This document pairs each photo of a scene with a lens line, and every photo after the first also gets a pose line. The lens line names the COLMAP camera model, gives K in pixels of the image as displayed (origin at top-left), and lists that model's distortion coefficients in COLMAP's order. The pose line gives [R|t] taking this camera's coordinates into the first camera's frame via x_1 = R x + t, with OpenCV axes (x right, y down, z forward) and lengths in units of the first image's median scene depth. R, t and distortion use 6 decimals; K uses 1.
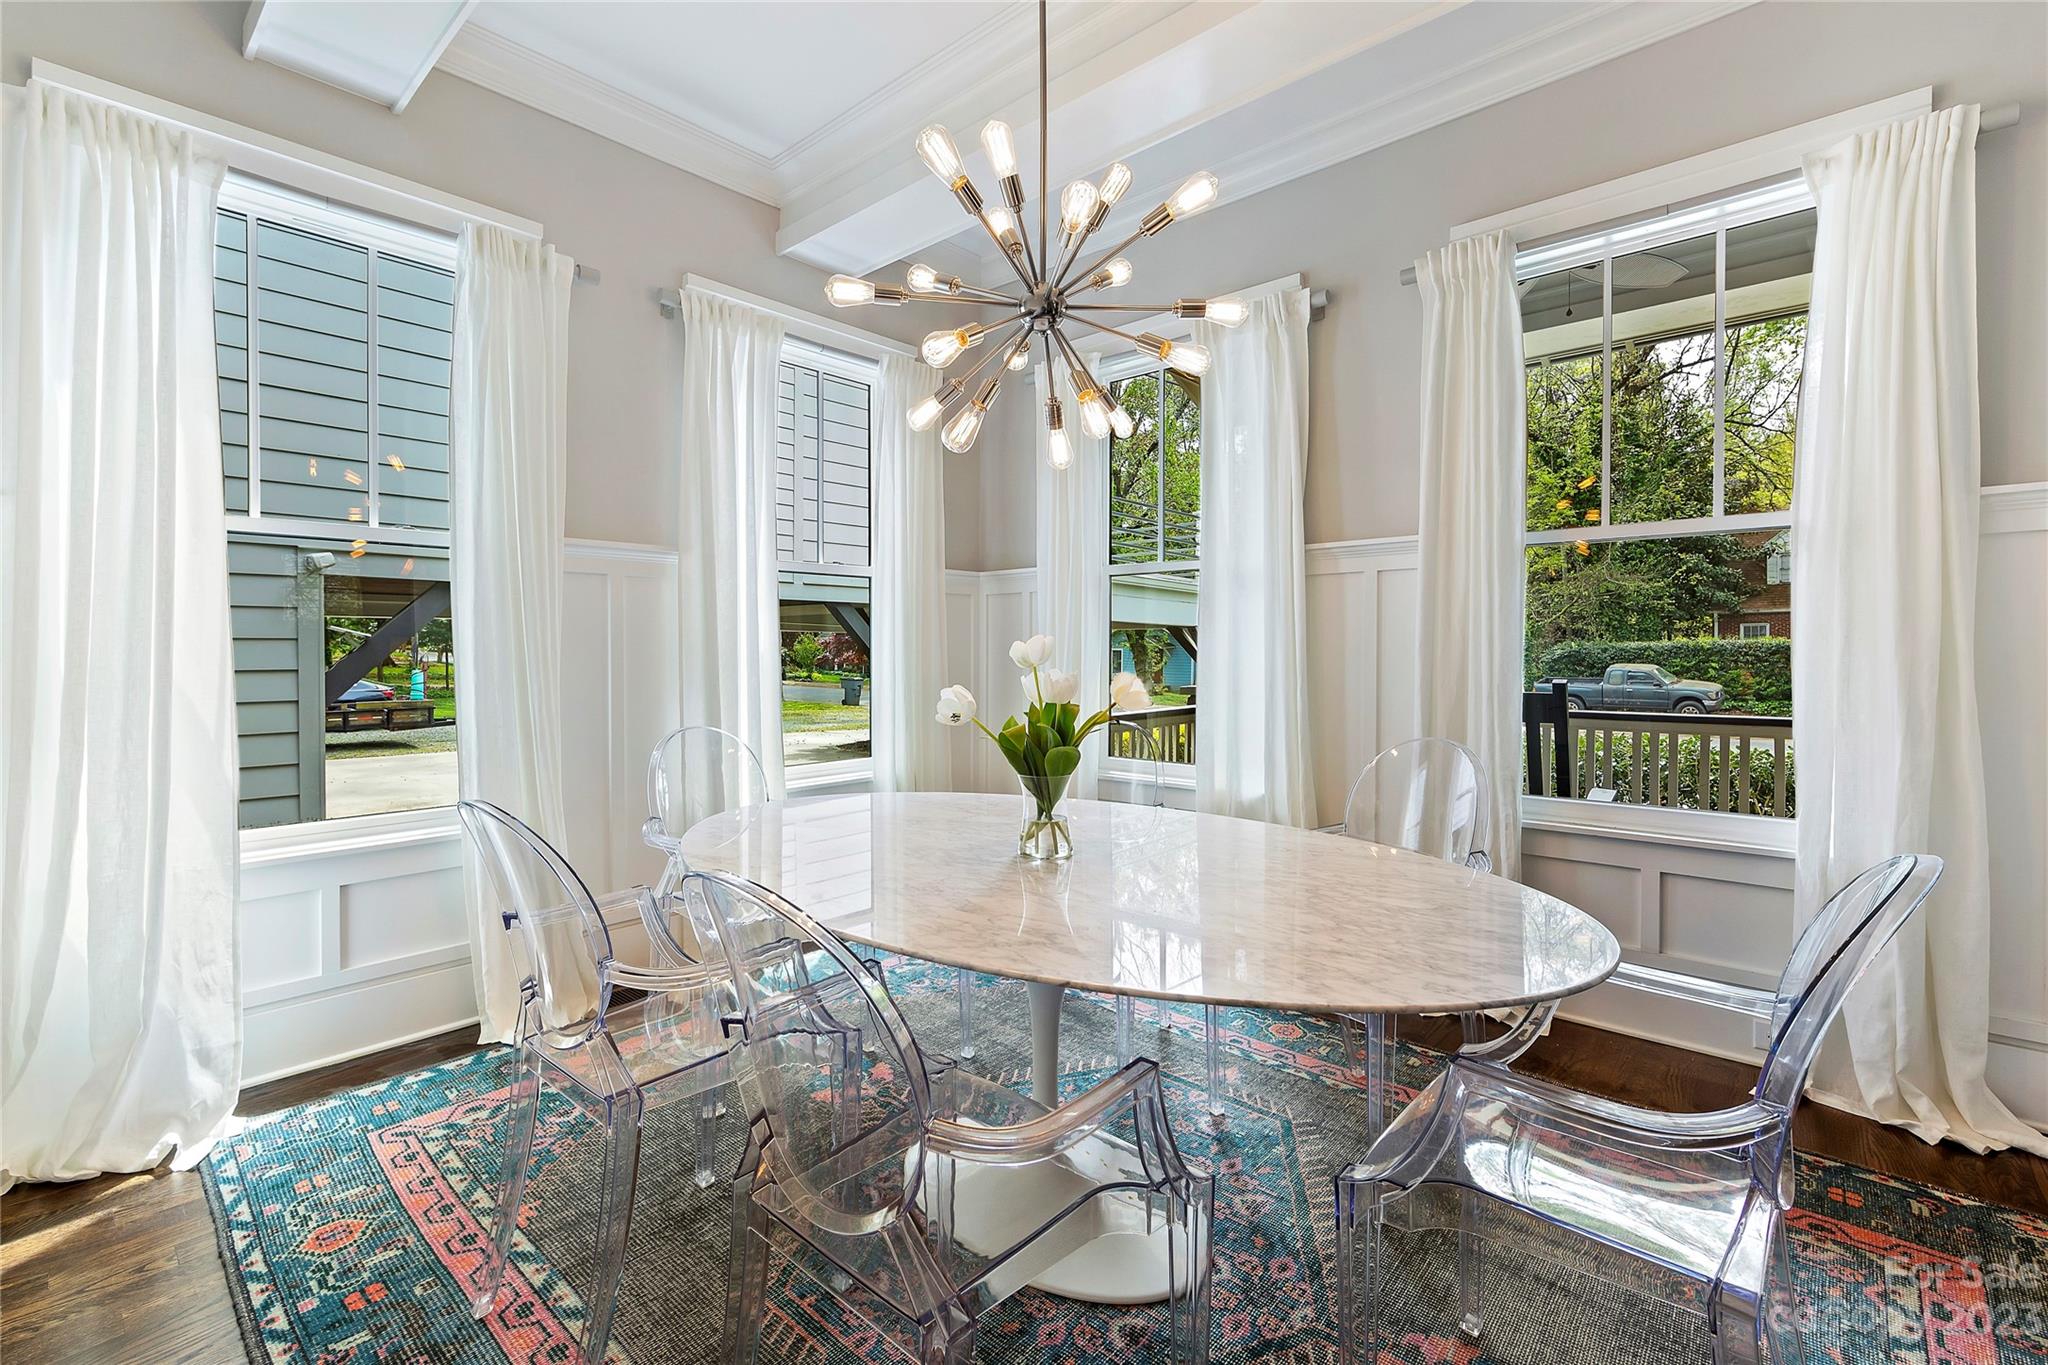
lens RADIAL K [[839.2, 0, 1024.0], [0, 839.2, 682.5], [0, 0, 1]] dist [-0.018481, -0.000049]
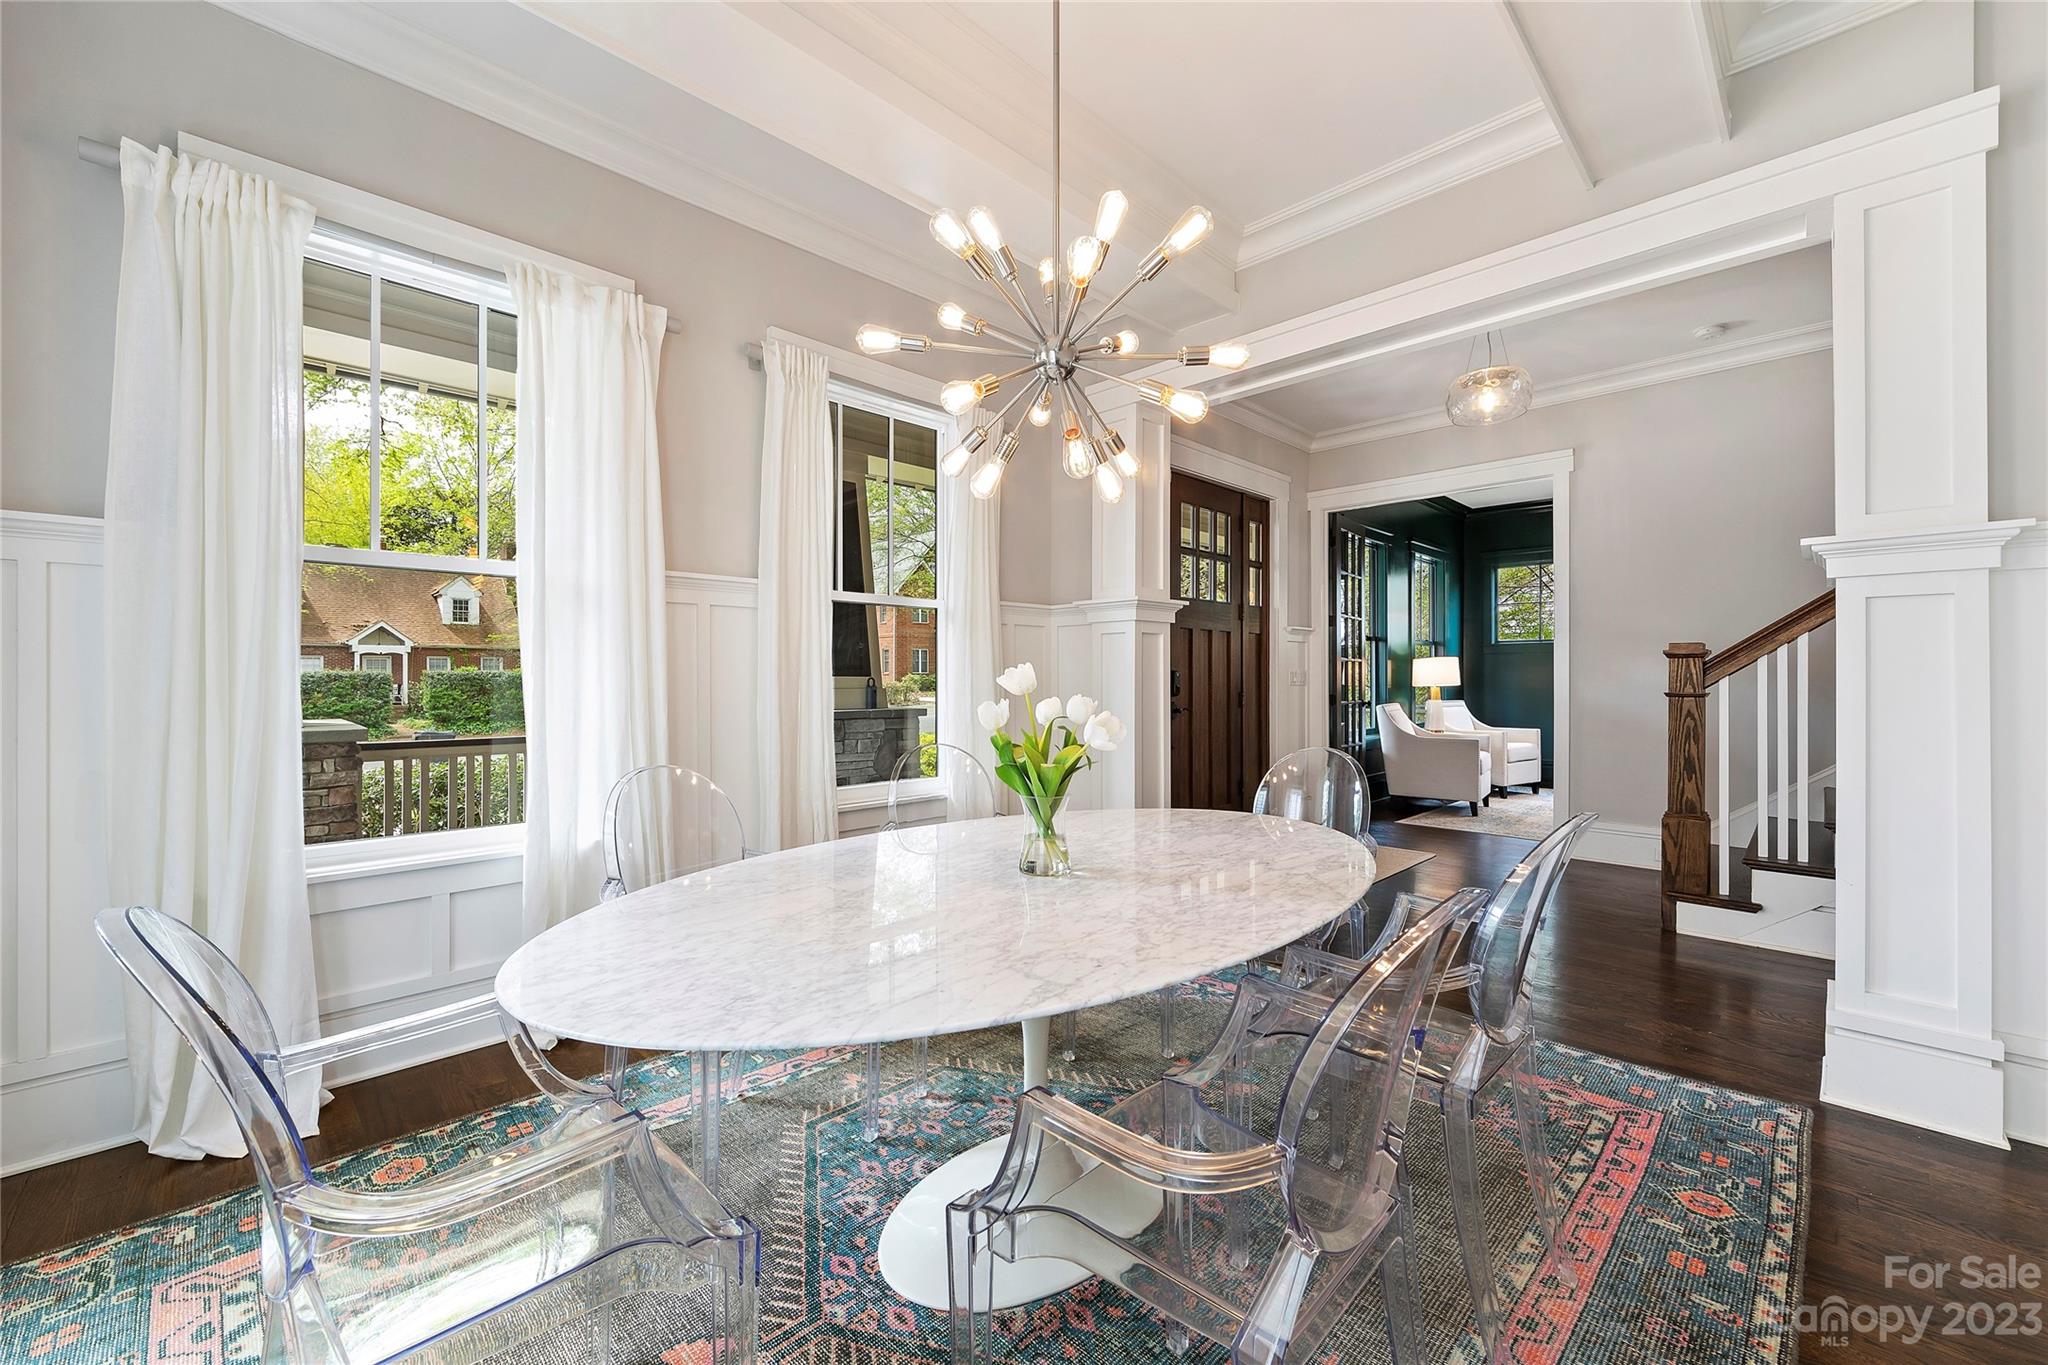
lens RADIAL K [[817.1, 0, 1025.6], [0, 817.1, 689.9], [0, 0, 1]] dist [-0.001106, -0.000010]
pose [[0.071813, 0.001573, 0.997417, -0.685906], [0.020415, 0.999787, -0.003046, -0.016853], [-0.997209, 0.020581, 0.071766, 0.621118]]
